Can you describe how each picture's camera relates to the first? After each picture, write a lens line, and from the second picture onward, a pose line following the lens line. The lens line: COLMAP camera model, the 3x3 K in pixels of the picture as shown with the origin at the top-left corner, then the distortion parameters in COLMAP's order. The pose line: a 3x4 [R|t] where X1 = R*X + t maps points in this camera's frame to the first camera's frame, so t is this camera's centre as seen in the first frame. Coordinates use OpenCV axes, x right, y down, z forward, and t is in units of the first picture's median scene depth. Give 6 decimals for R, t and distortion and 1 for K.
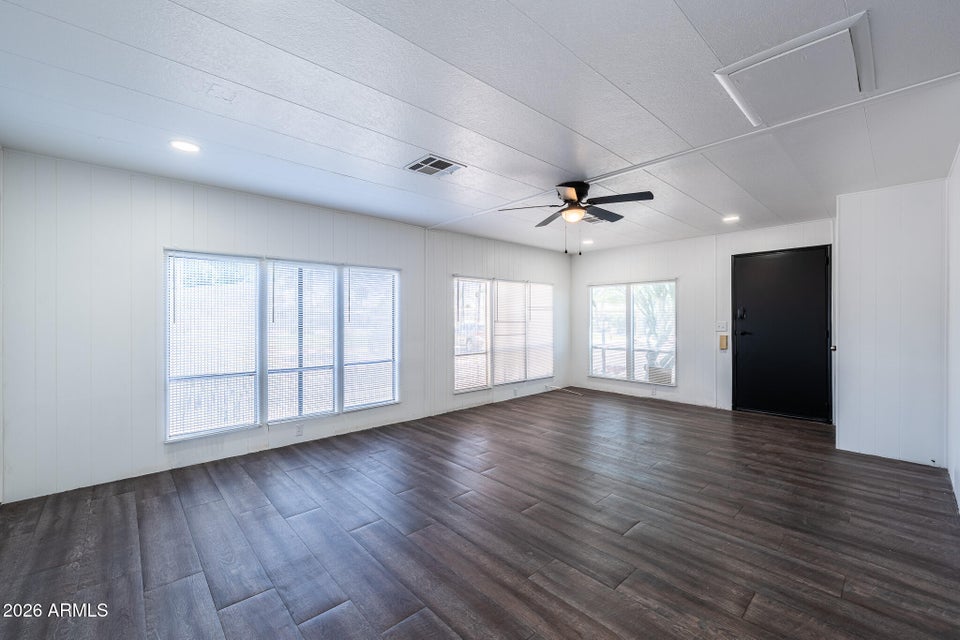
lens RADIAL K [[386.3, 0, 475.8], [0, 386.3, 316.1], [0, 0, 1]] dist [-0.001491, -0.000399]
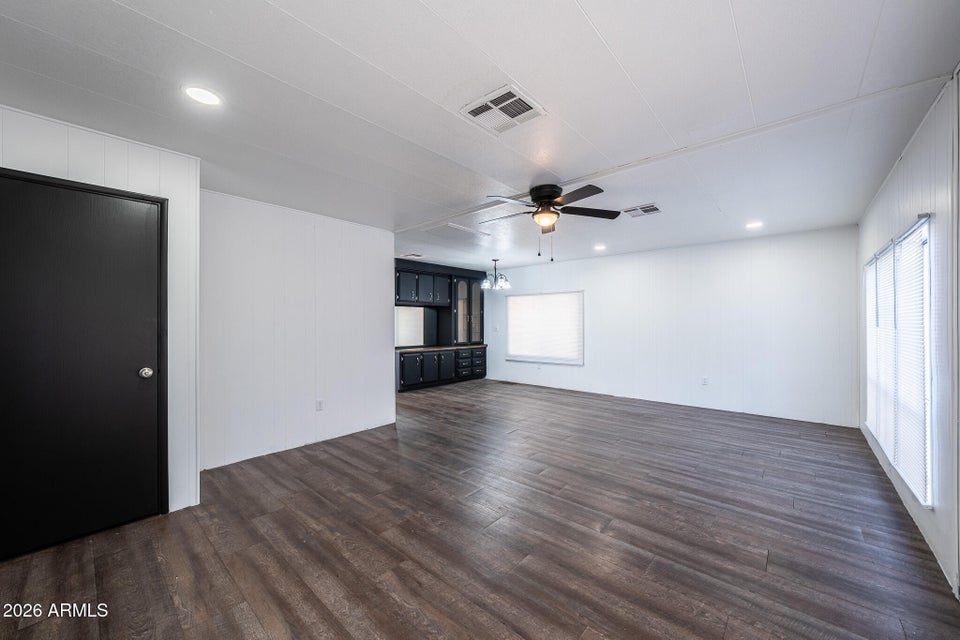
lens RADIAL K [[360.5, 0, 480.1], [0, 360.5, 321.2], [0, 0, 1]] dist [0.000134, 0.000043]
pose [[-0.993676, 0.003800, -0.112217, 0.626288], [0.004506, 0.999972, -0.006039, 0.005505], [0.112191, -0.006507, -0.993665, 2.270849]]
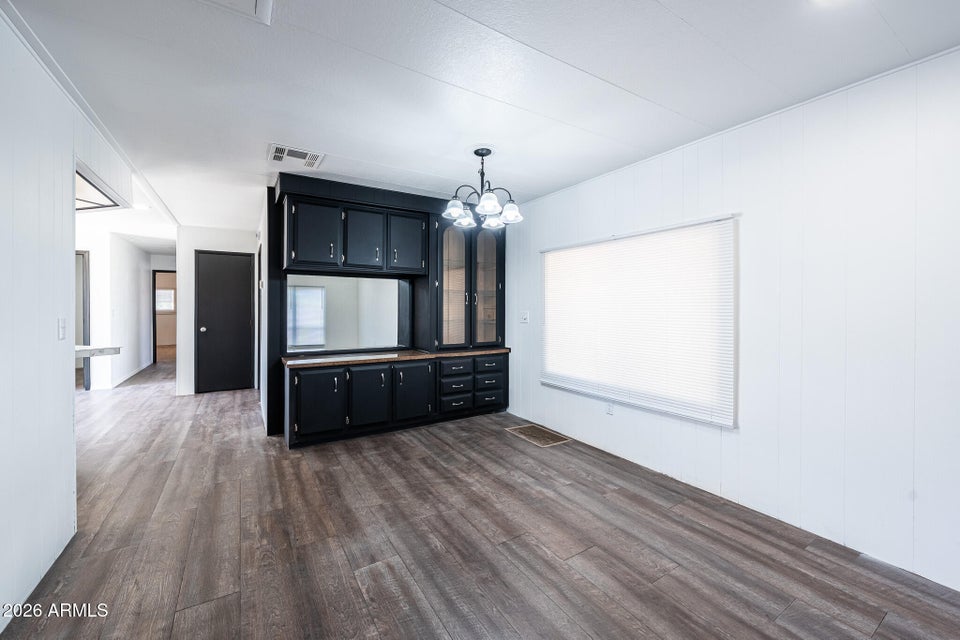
lens RADIAL K [[365.6, 0, 460.5], [0, 365.6, 307.3], [0, 0, 1]] dist [-0.002089, -0.000189]
pose [[-0.979661, 0.001222, 0.200658, 0.145456], [0.001194, 0.999999, -0.000260, 0.003817], [-0.200658, -0.000015, -0.979661, 0.961972]]
